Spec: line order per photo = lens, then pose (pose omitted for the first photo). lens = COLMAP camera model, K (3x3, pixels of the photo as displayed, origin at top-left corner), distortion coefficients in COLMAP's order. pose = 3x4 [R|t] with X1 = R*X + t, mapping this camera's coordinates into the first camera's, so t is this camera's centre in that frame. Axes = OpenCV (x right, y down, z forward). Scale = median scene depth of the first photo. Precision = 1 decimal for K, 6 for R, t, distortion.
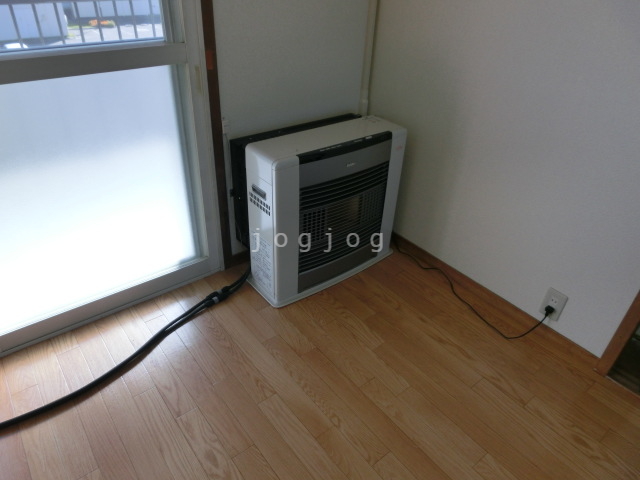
lens RADIAL K [[447.6, 0, 318.6], [0, 447.6, 240.2], [0, 0, 1]] dist [-0.038035, 0.014137]
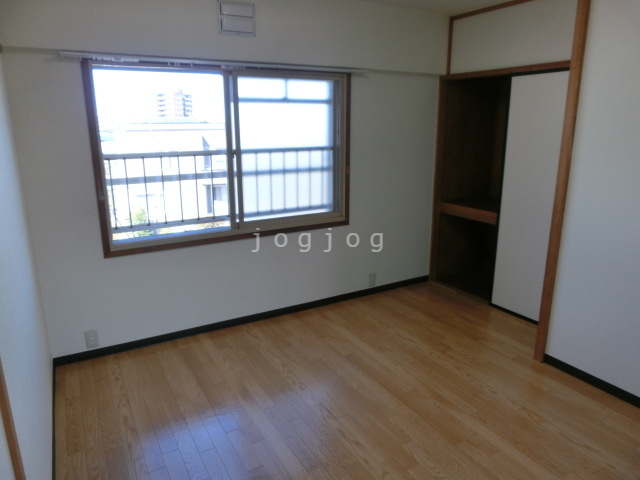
lens RADIAL K [[447.6, 0, 319.4], [0, 447.6, 240.8], [0, 0, 1]] dist [-0.038035, 0.014137]
pose [[-0.988850, -0.069661, 0.131618, 0.247092], [0.051587, 0.668869, 0.741588, -1.067493], [-0.139694, 0.740109, -0.657818, 1.382143]]
